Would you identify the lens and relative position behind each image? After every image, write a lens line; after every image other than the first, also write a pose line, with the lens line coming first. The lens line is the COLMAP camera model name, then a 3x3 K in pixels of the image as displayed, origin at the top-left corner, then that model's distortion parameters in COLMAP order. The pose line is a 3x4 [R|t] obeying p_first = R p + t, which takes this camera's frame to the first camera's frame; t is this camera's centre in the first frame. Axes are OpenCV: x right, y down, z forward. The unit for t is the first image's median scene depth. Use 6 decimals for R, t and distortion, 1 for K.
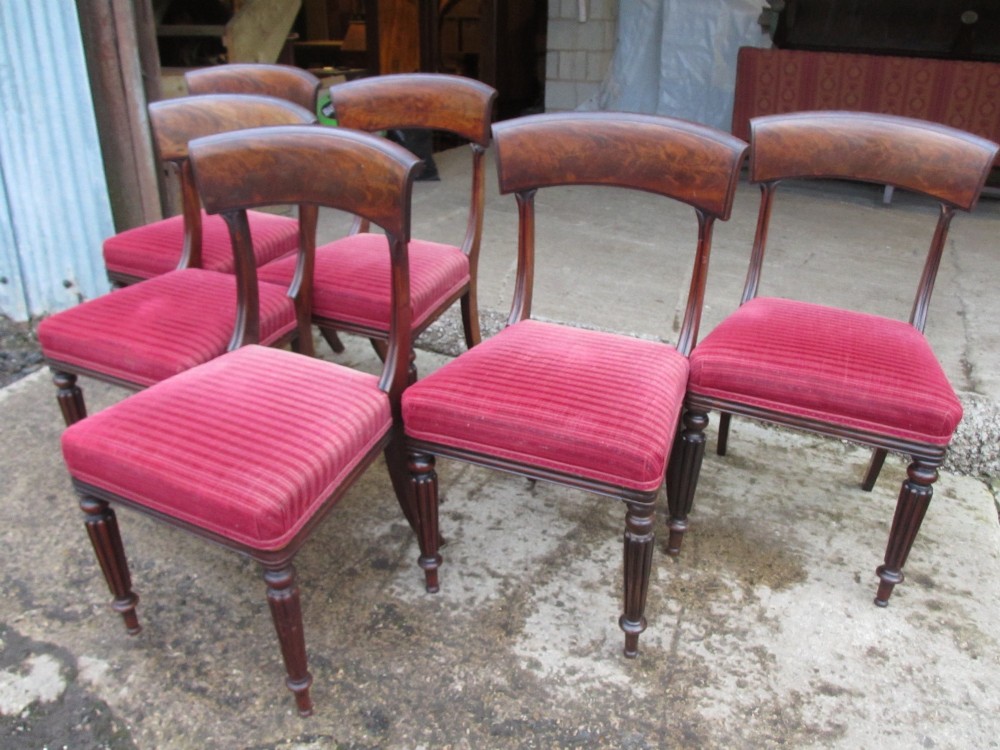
lens RADIAL K [[842.4, 0, 500.8], [0, 842.4, 381.5], [0, 0, 1]] dist [-0.050215, 0.021582]
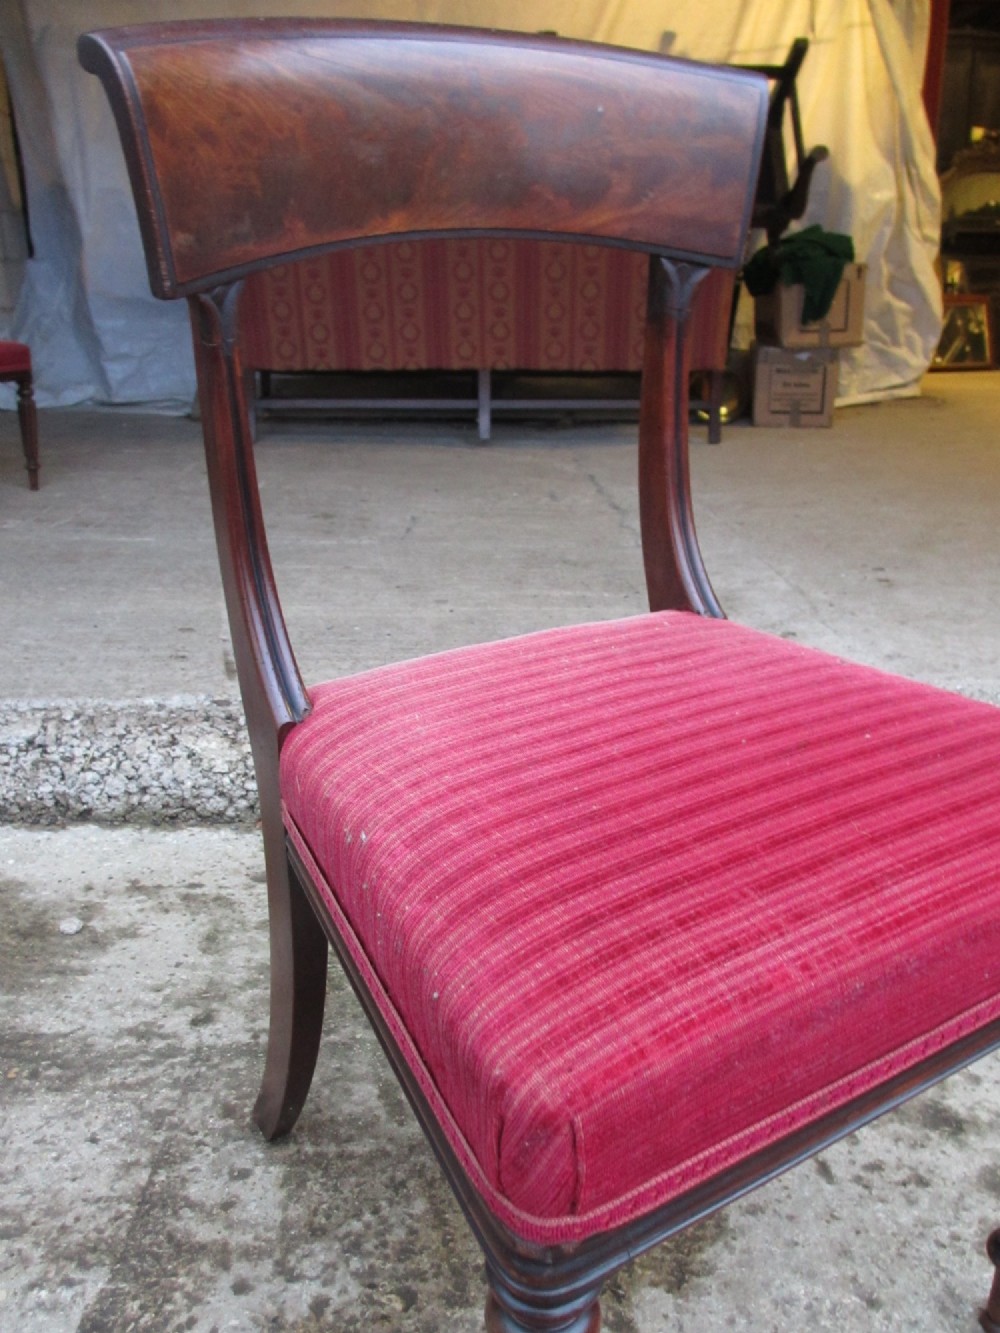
lens RADIAL K [[1123.0, 0, 498.6], [0, 1123.0, 666.1], [0, 0, 1]] dist [-0.050215, 0.021582]
pose [[0.877503, -0.180812, 0.444180, 0.085560], [0.210634, 0.977395, -0.018253, -0.035382], [-0.430838, 0.109577, 0.895752, 0.555621]]
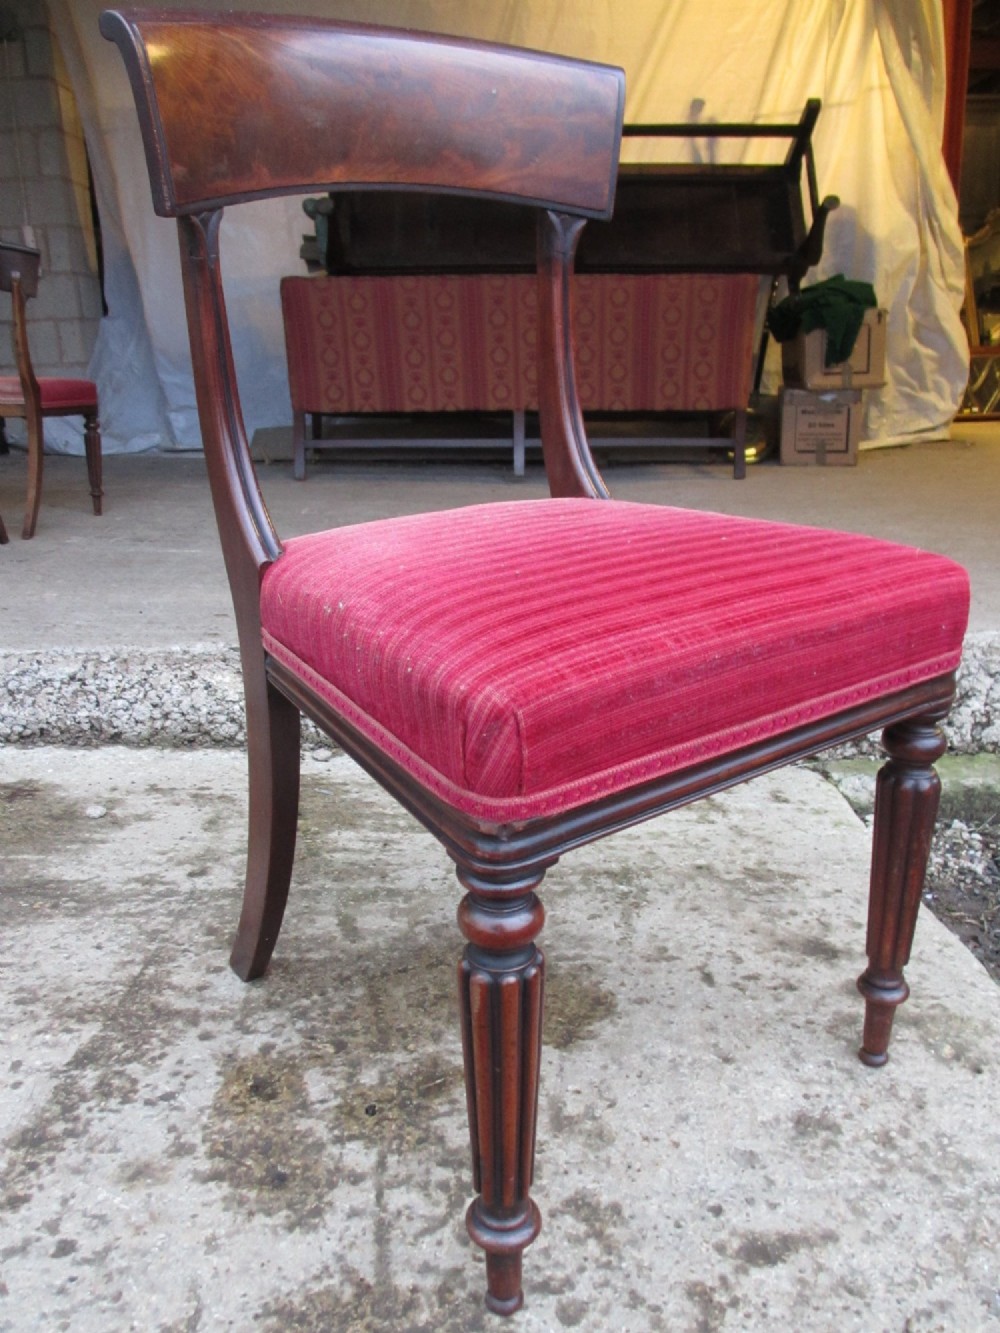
lens RADIAL K [[1123.0, 0, 499.3], [0, 1123.0, 667.9], [0, 0, 1]] dist [-0.050215, 0.021582]
pose [[0.902497, -0.150411, 0.403578, 0.083425], [0.202646, 0.975132, -0.089738, 0.095211], [-0.380044, 0.162772, 0.910534, 0.430005]]
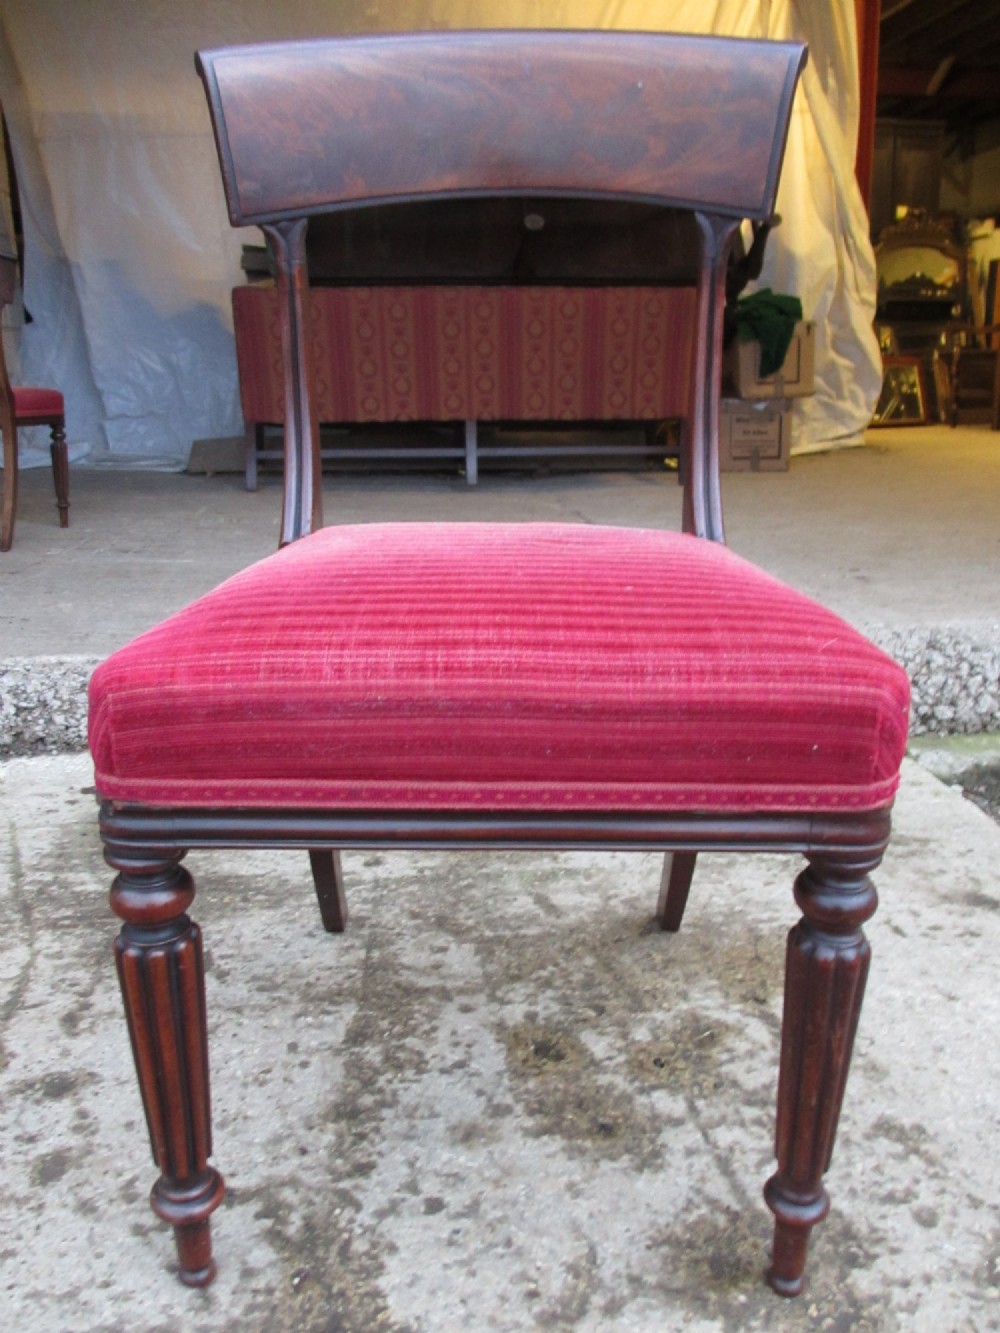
lens RADIAL K [[1123.0, 0, 495.1], [0, 1123.0, 666.4], [0, 0, 1]] dist [-0.050215, 0.021582]
pose [[0.850523, -0.168760, 0.498128, -0.116752], [0.237760, 0.968191, -0.077948, 0.069359], [-0.469128, 0.184732, 0.863593, 0.486883]]
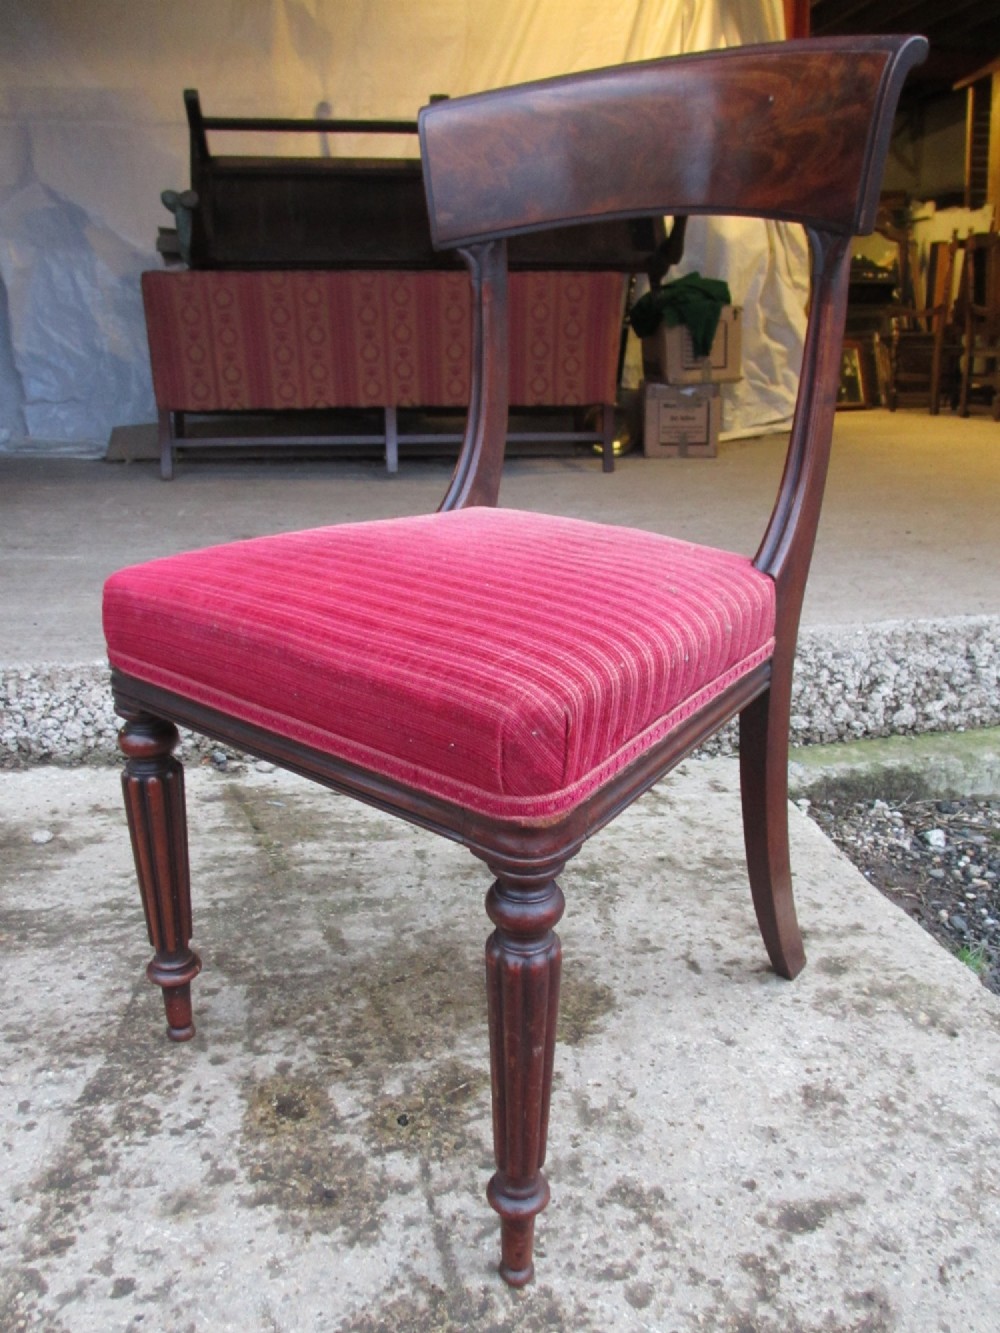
lens RADIAL K [[1123.0, 0, 497.8], [0, 1123.0, 668.7], [0, 0, 1]] dist [-0.050215, 0.021582]
pose [[0.834460, -0.184514, 0.519260, 0.005891], [0.245580, 0.968052, -0.050663, 0.066475], [-0.493322, 0.169796, 0.853114, 0.452002]]
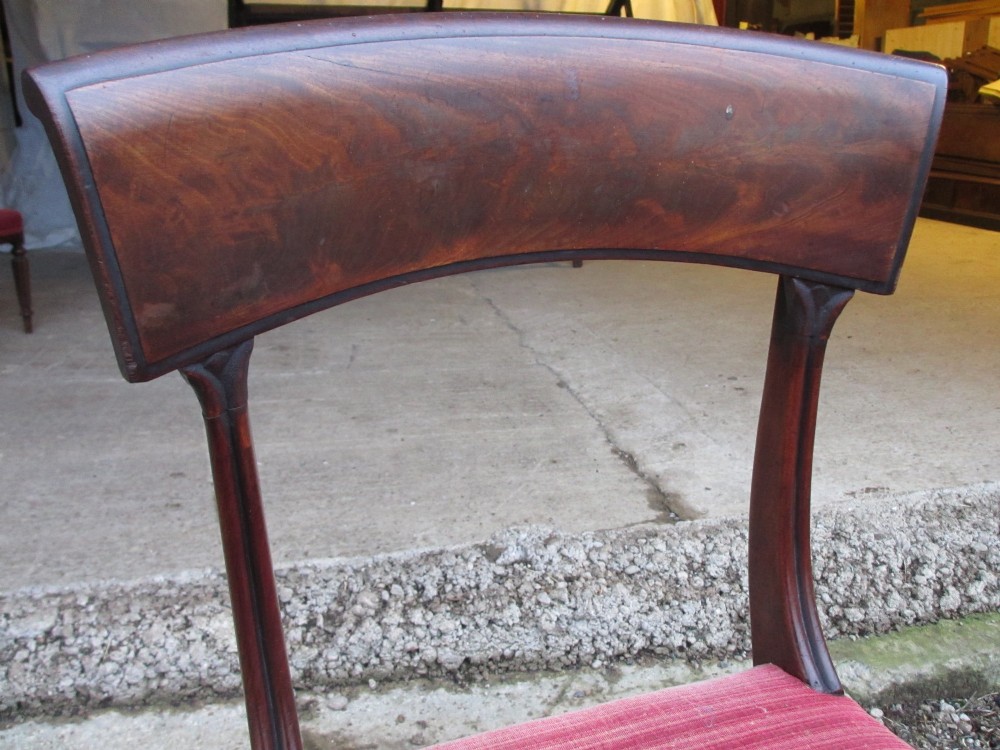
lens RADIAL K [[842.4, 0, 500.1], [0, 842.4, 375.8], [0, 0, 1]] dist [-0.050215, 0.021582]
pose [[0.802923, -0.205731, 0.559454, 0.101453], [0.266842, 0.963312, -0.028726, -0.162016], [-0.533020, 0.172350, 0.828363, 0.697325]]
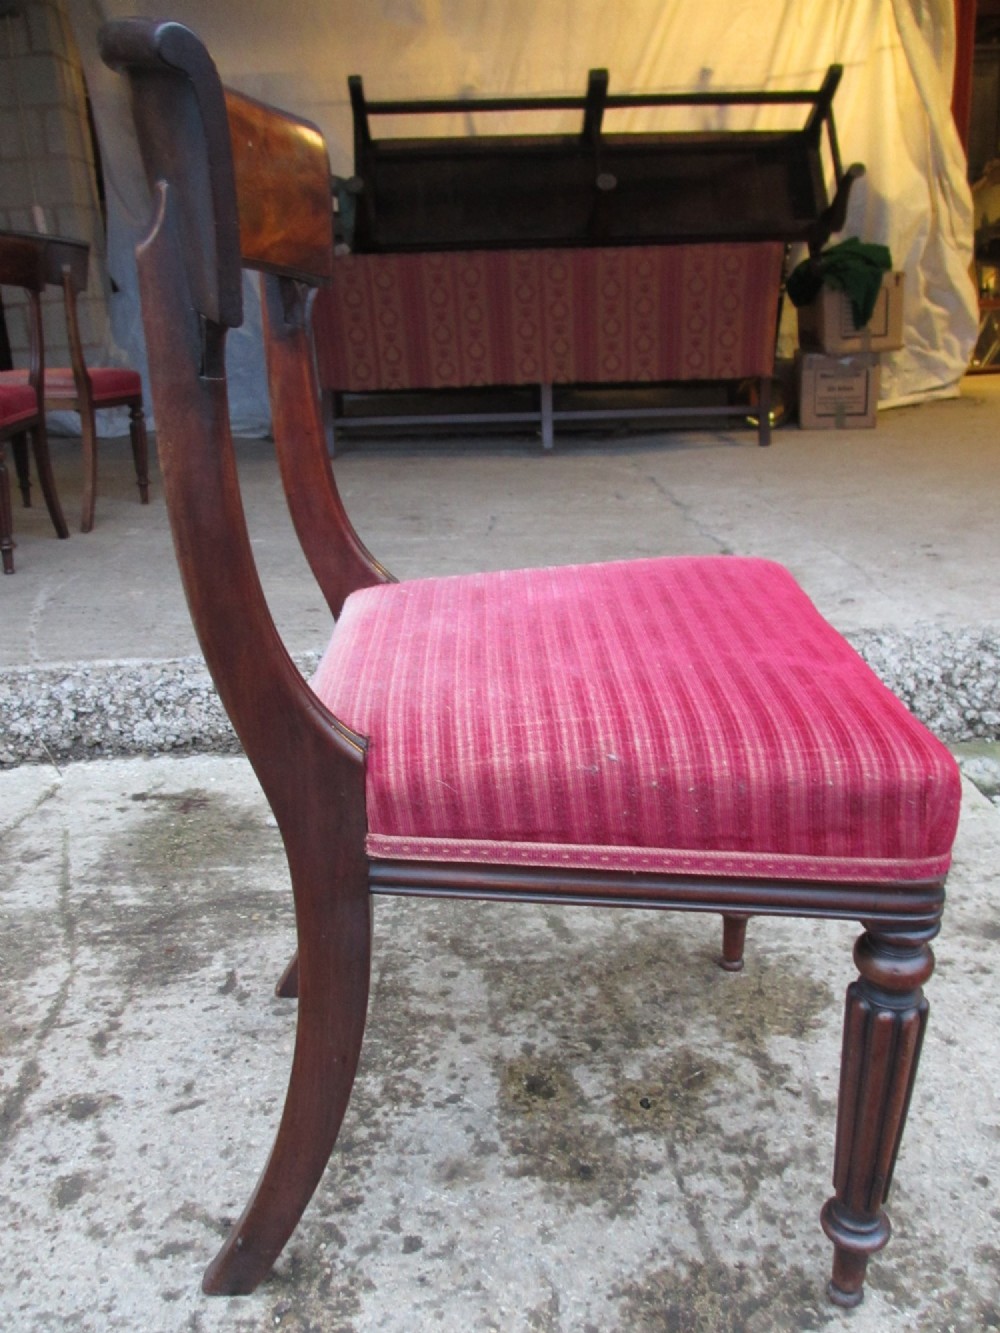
lens RADIAL K [[1123.0, 0, 495.6], [0, 1123.0, 664.6], [0, 0, 1]] dist [-0.050215, 0.021582]
pose [[0.890106, -0.193514, 0.412631, -0.061715], [0.234219, 0.970902, -0.049916, 0.025335], [-0.390964, 0.141077, 0.909530, 0.439372]]
